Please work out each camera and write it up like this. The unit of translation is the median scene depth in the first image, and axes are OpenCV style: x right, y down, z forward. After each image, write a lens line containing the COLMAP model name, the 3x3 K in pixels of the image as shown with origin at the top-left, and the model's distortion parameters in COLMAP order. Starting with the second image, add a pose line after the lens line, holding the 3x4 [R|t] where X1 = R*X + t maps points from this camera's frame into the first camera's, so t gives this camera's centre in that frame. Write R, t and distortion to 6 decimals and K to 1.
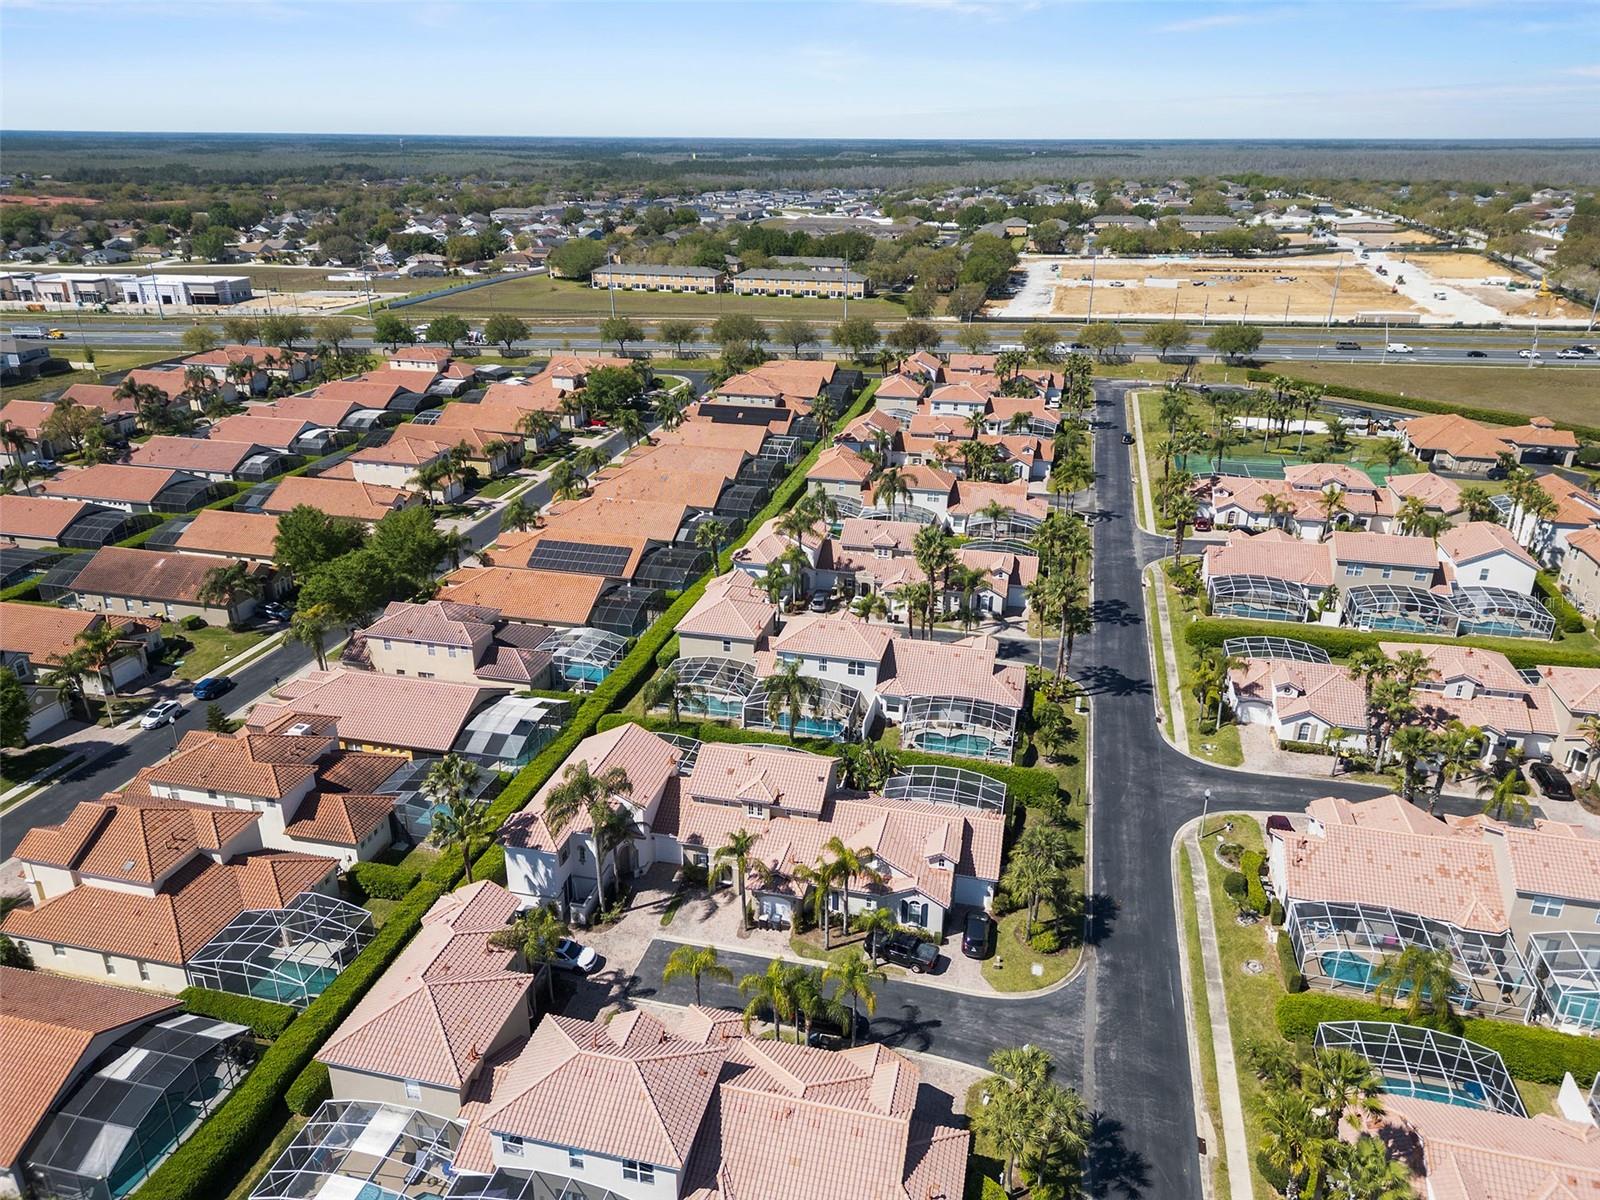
lens RADIAL K [[1095.1, 0, 795.6], [0, 1095.1, 626.3], [0, 0, 1]] dist [0.093826, -0.100284]
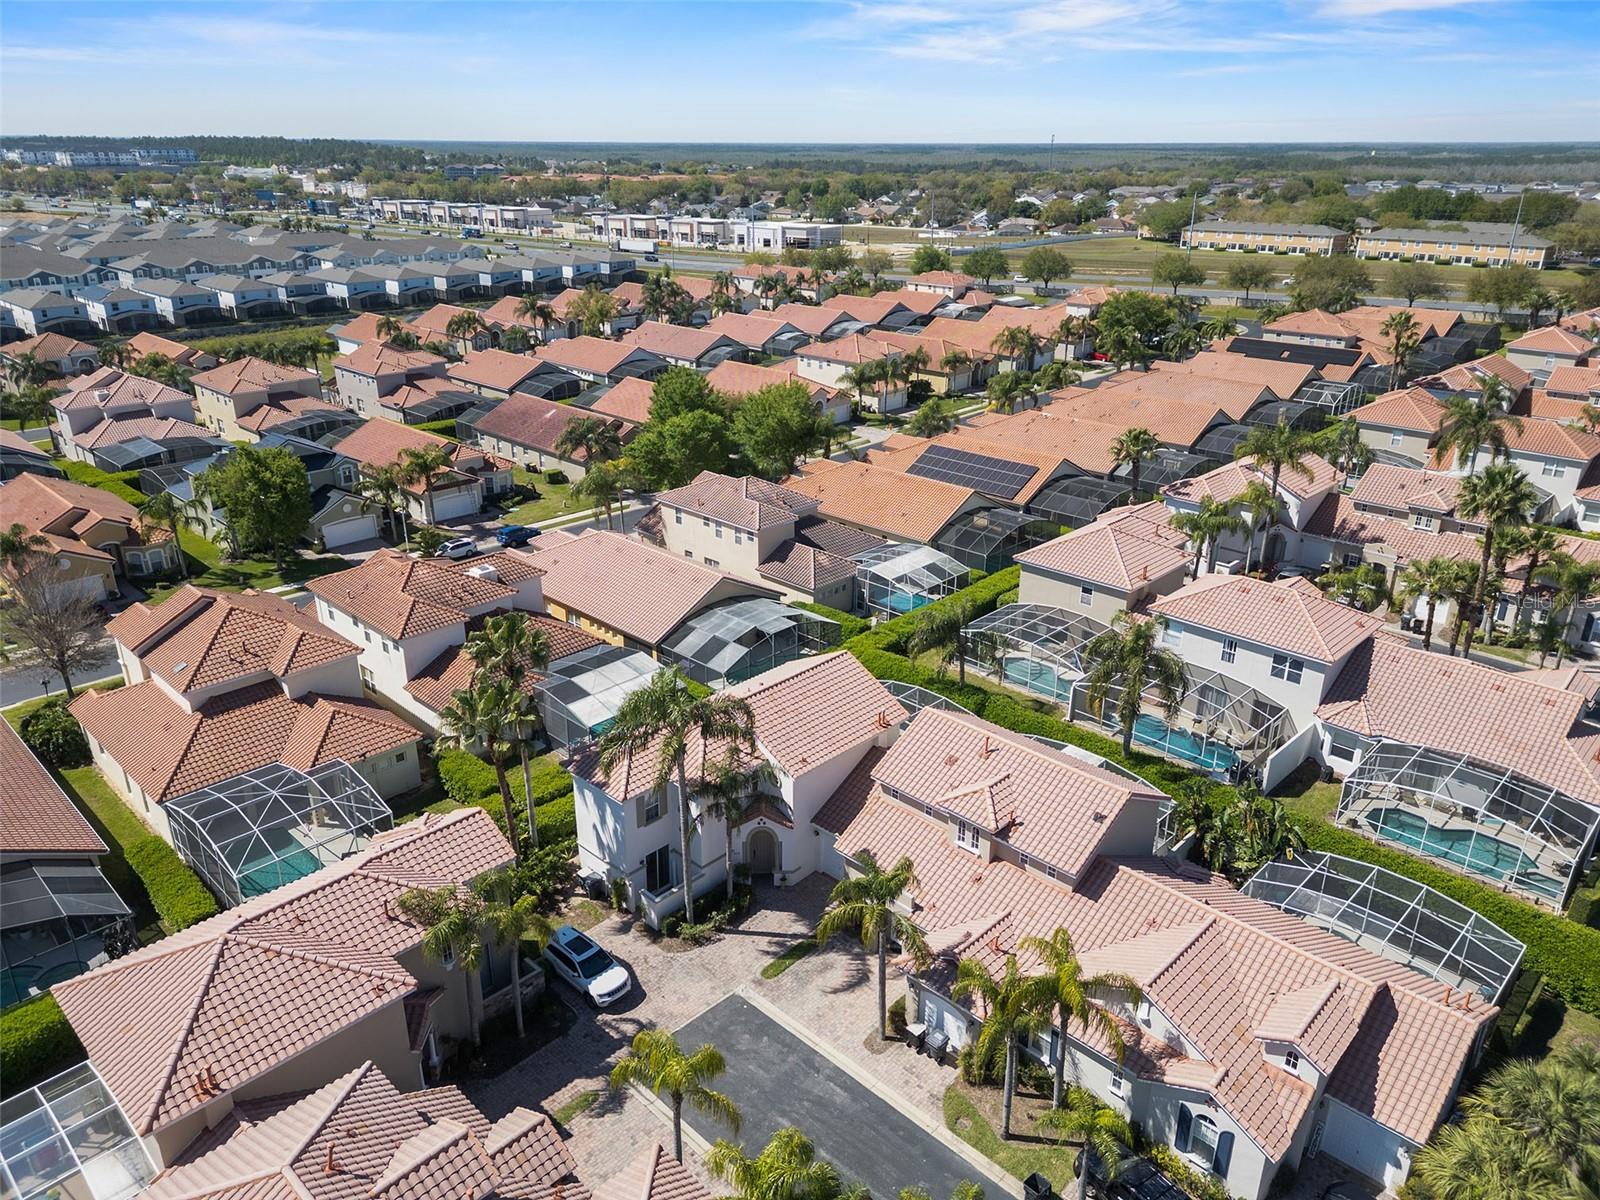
lens RADIAL K [[1095.1, 0, 795.6], [0, 1095.1, 626.3], [0, 0, 1]] dist [0.093826, -0.100284]
pose [[0.862222, 0.202724, -0.464195, 0.095658], [-0.204716, 0.977705, 0.046735, 0.040627], [0.463320, 0.054732, 0.884499, 0.341945]]
